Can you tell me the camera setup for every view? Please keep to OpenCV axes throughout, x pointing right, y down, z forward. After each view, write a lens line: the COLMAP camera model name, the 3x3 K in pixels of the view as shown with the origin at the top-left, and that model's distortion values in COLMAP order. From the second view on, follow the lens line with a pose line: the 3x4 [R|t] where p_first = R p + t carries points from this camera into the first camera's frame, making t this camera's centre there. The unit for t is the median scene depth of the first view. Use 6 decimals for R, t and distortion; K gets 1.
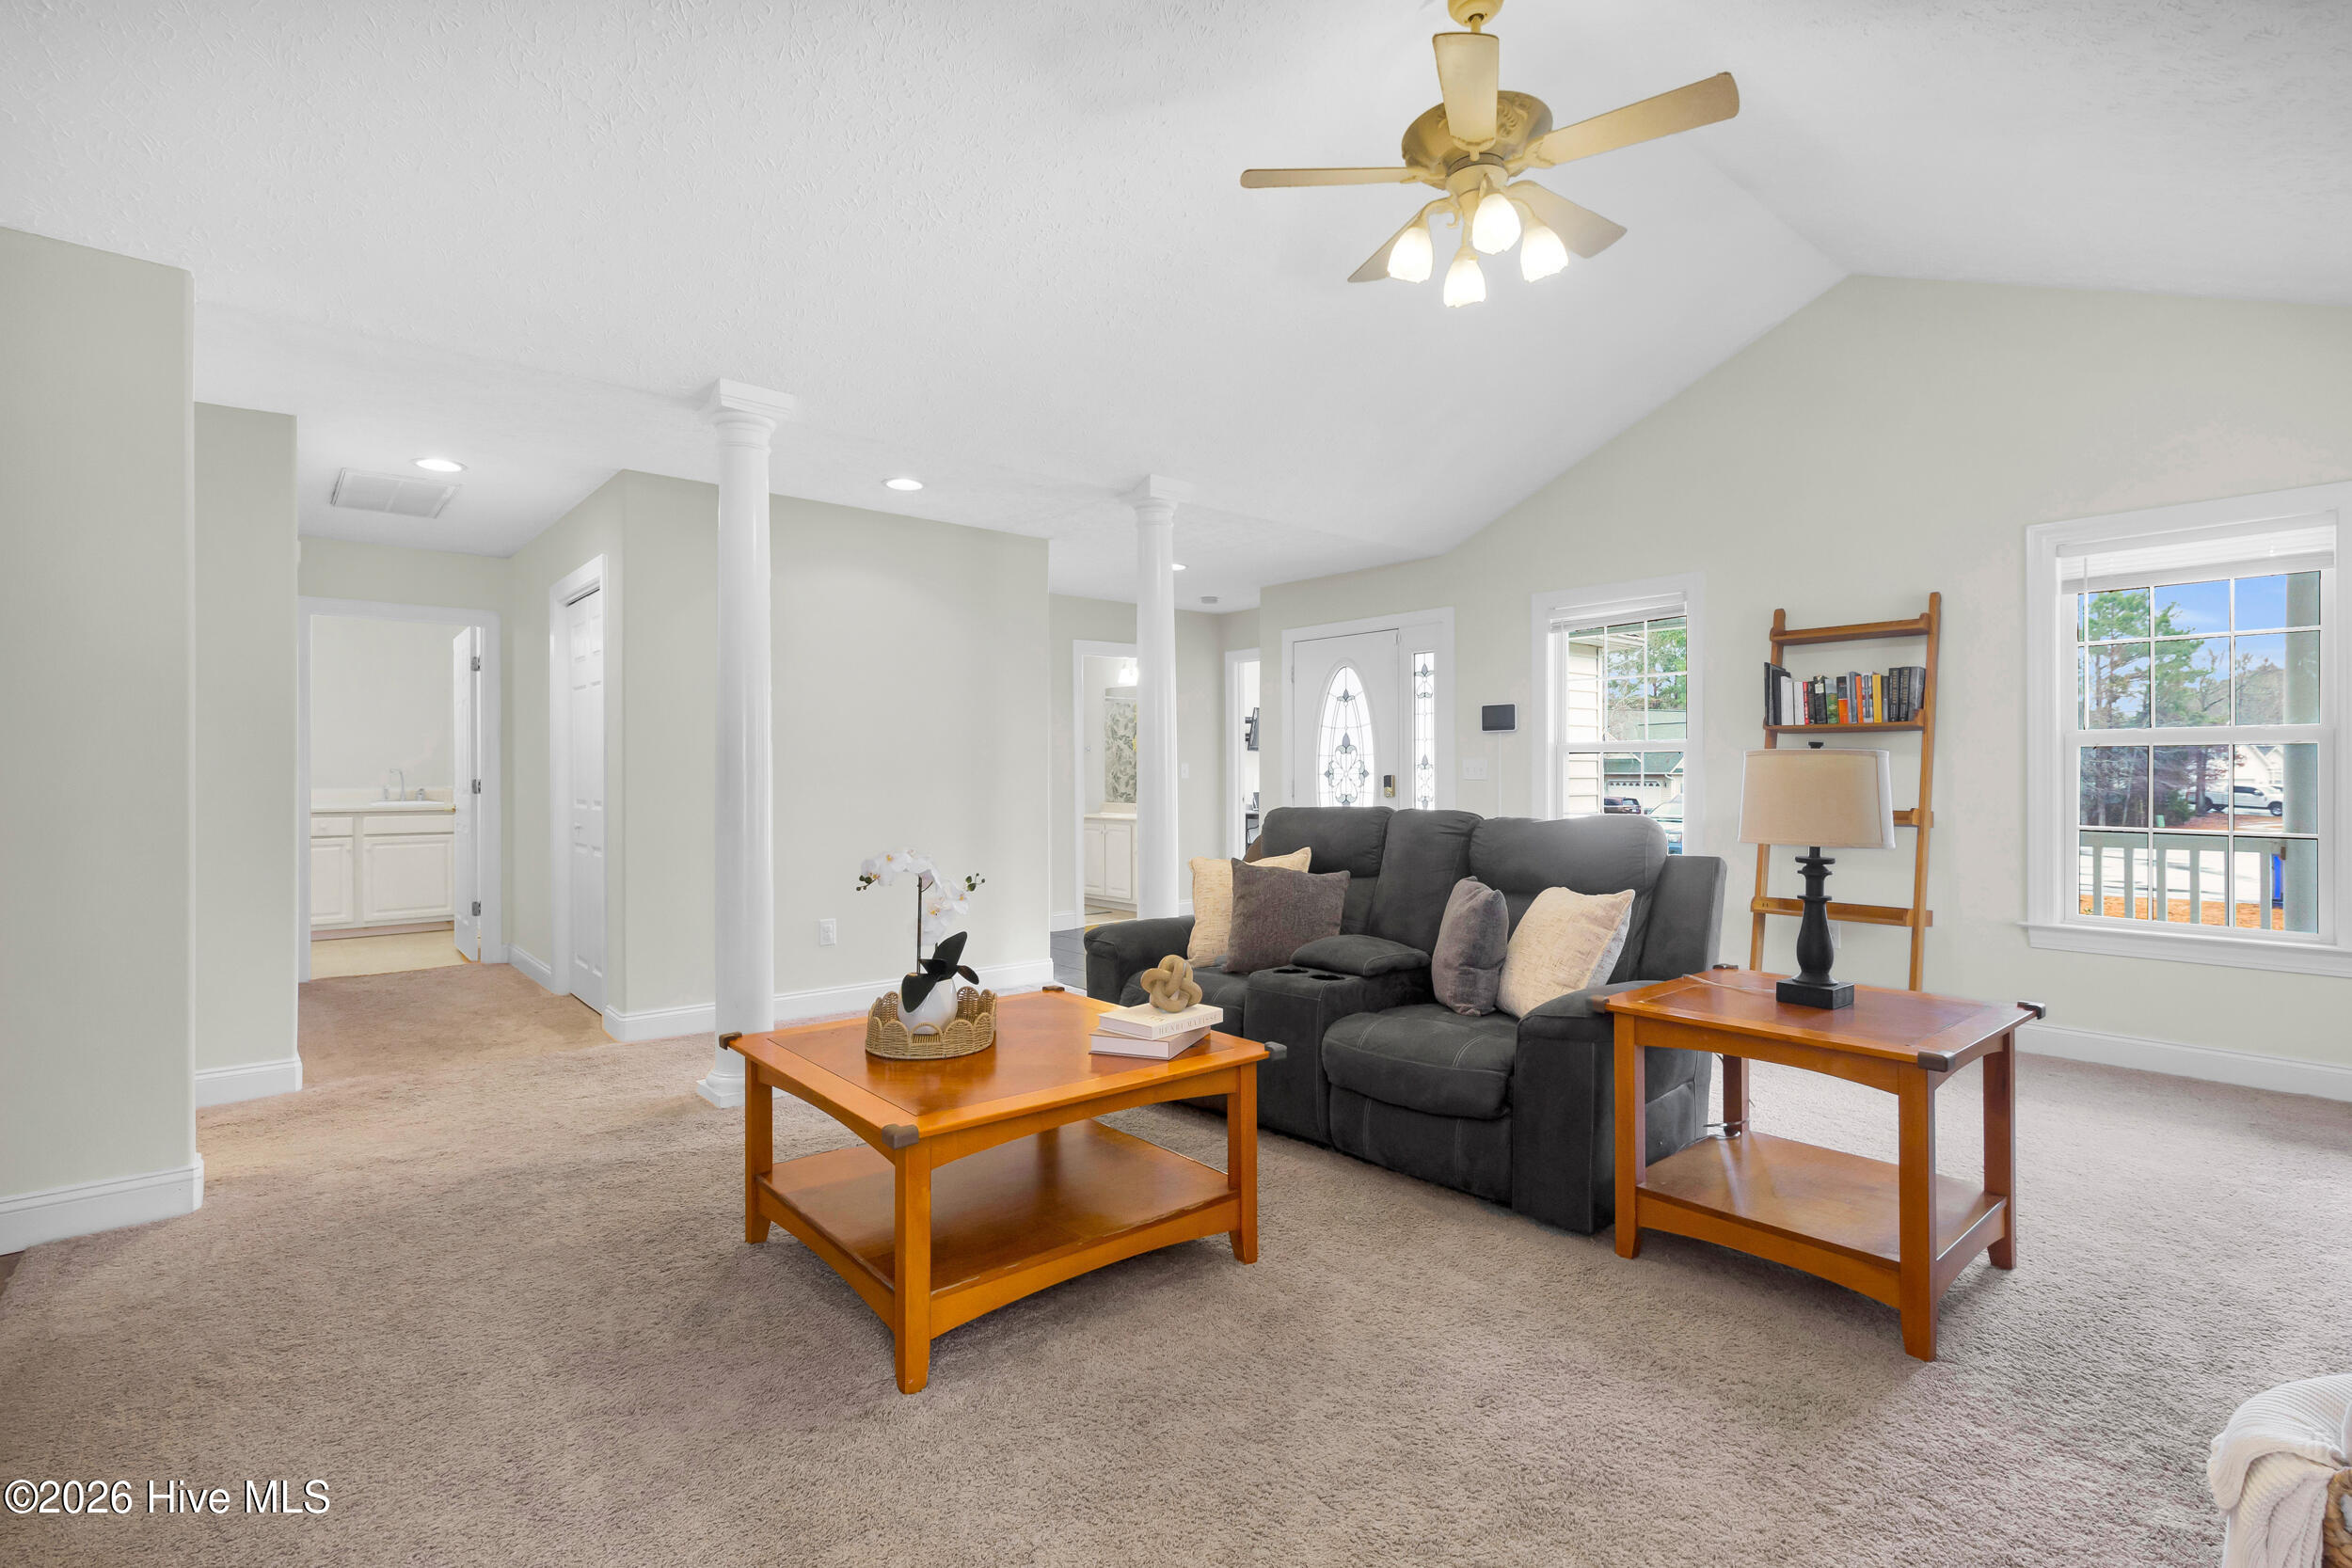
lens RADIAL K [[1077.4, 0, 1175.5], [0, 1077.4, 774.5], [0, 0, 1]] dist [-0.000059, 0.000319]
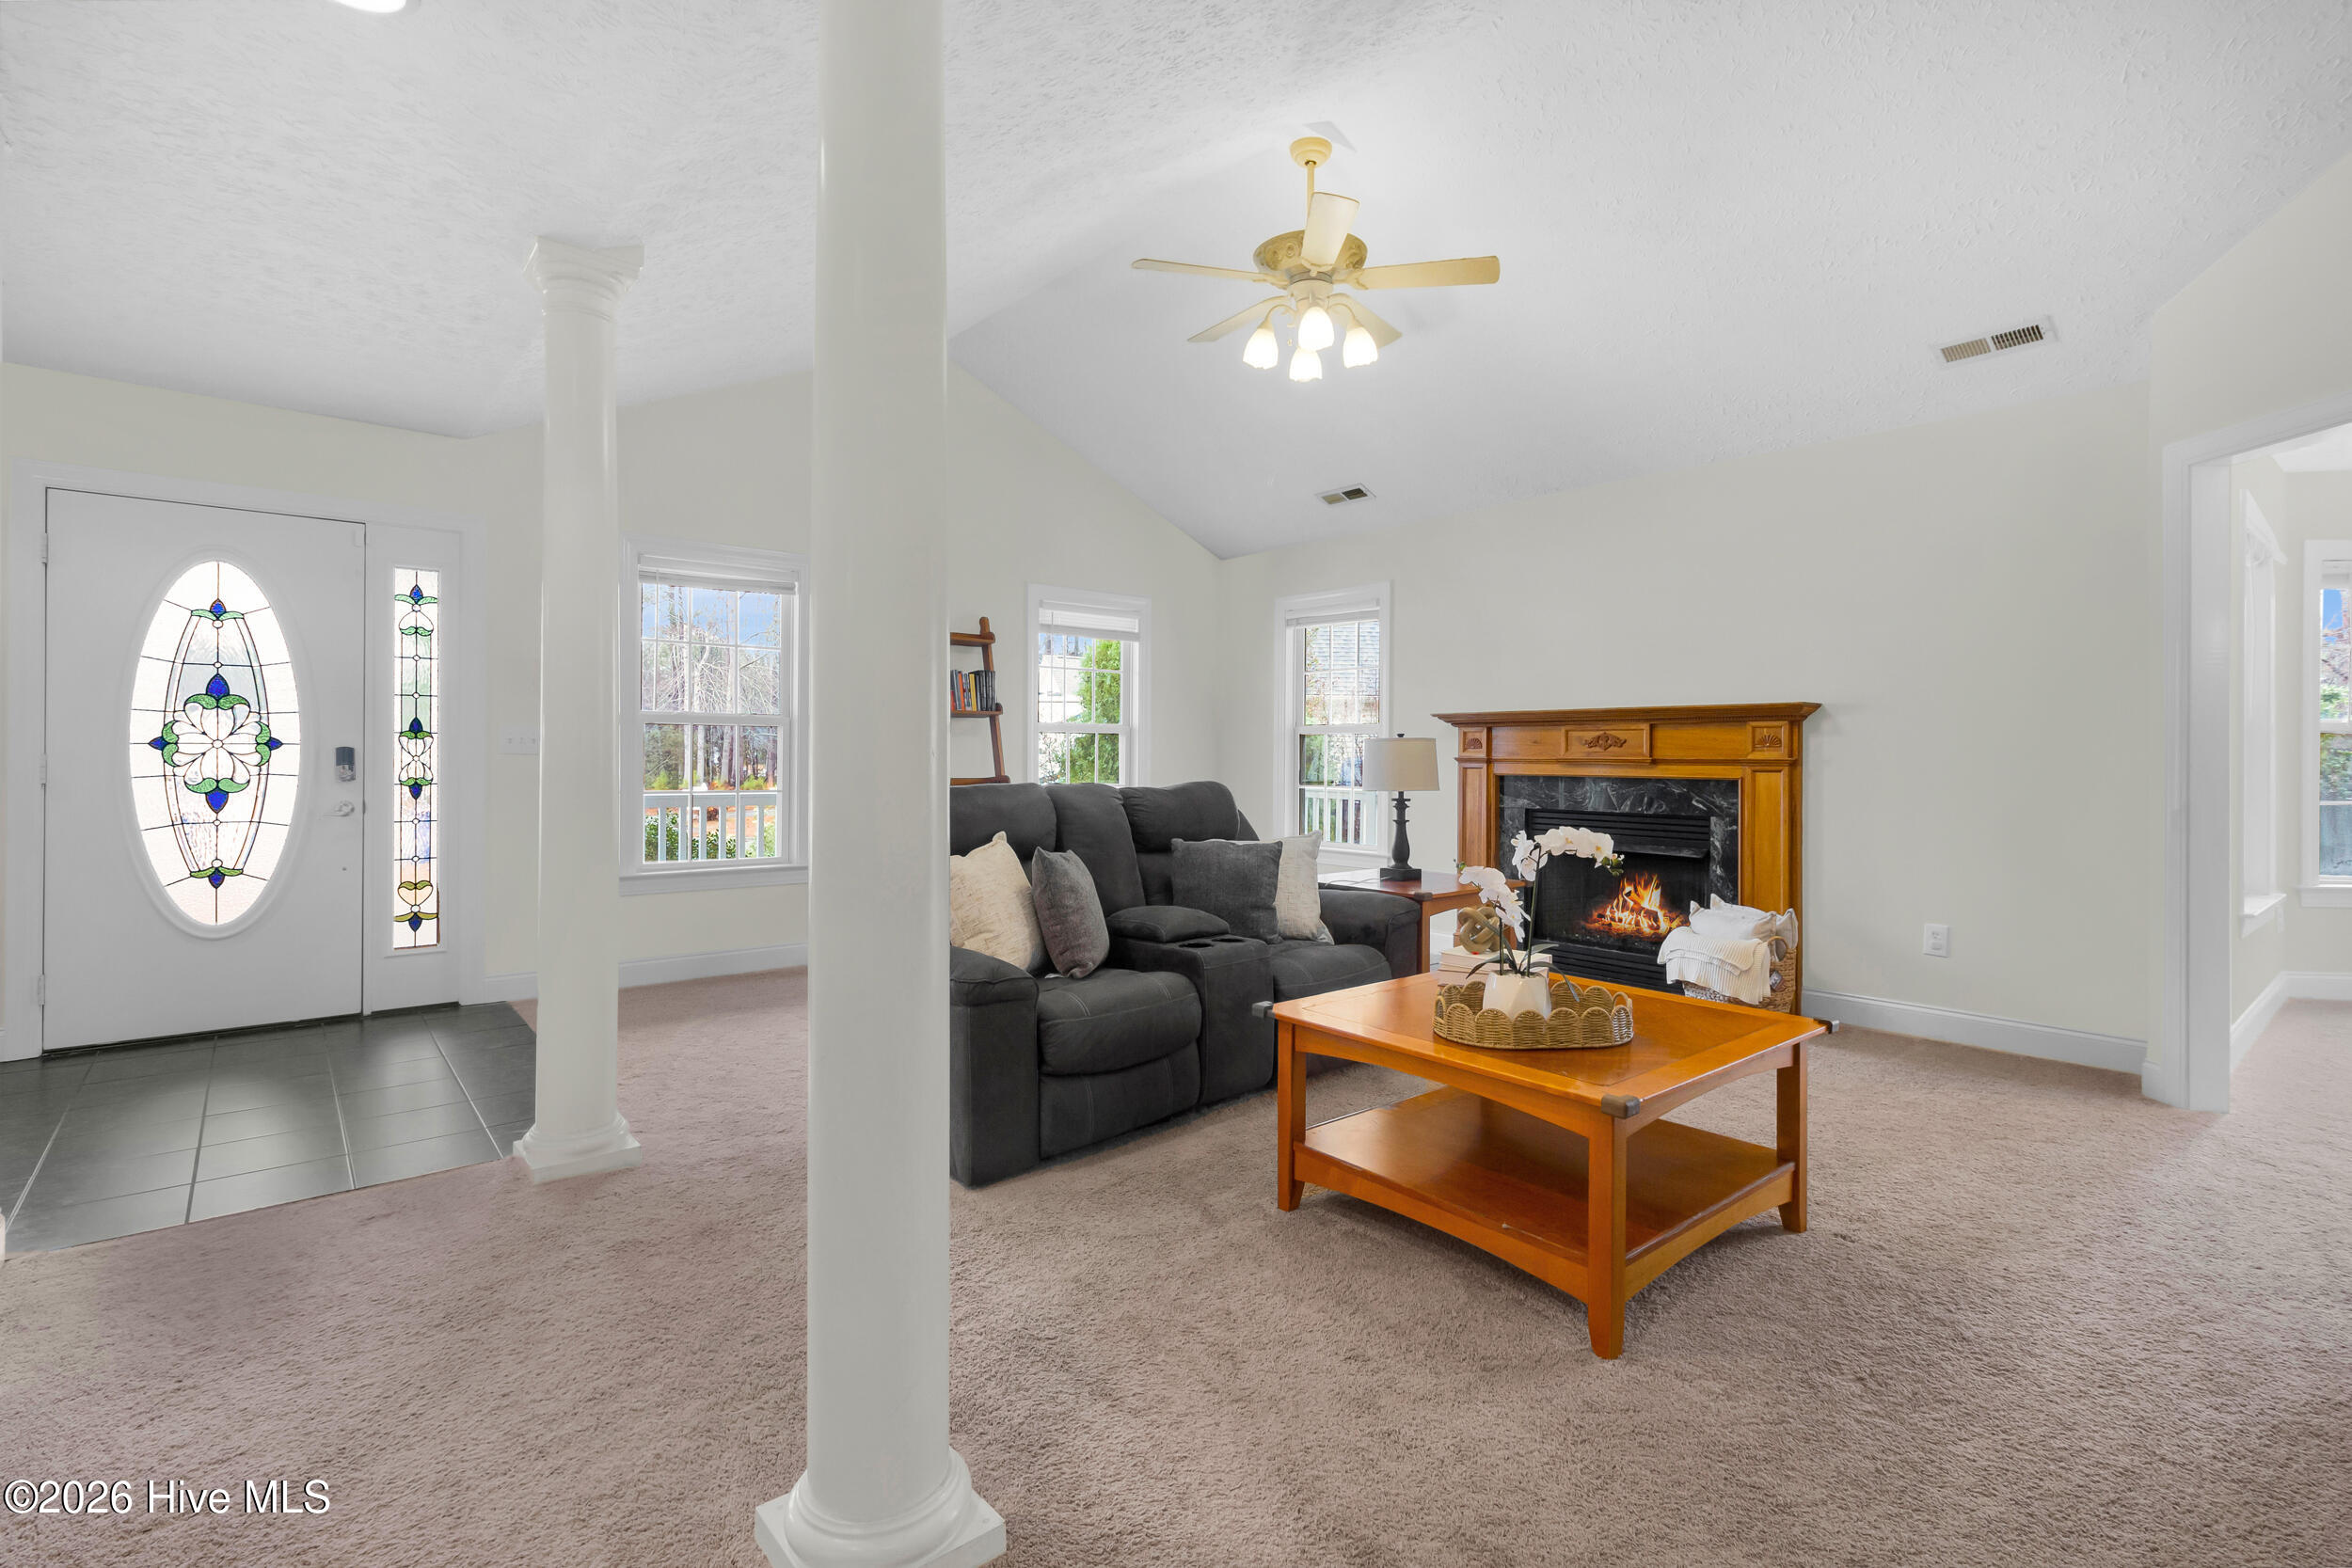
lens RADIAL K [[1105.4, 0, 1175.7], [0, 1105.4, 775.4], [0, 0, 1]] dist [0.000695, 0.000377]
pose [[0.006169, -0.015226, 0.999865, -0.468576], [-0.005165, 0.999870, 0.015258, 0.005024], [-0.999968, -0.005259, 0.006089, 0.513829]]
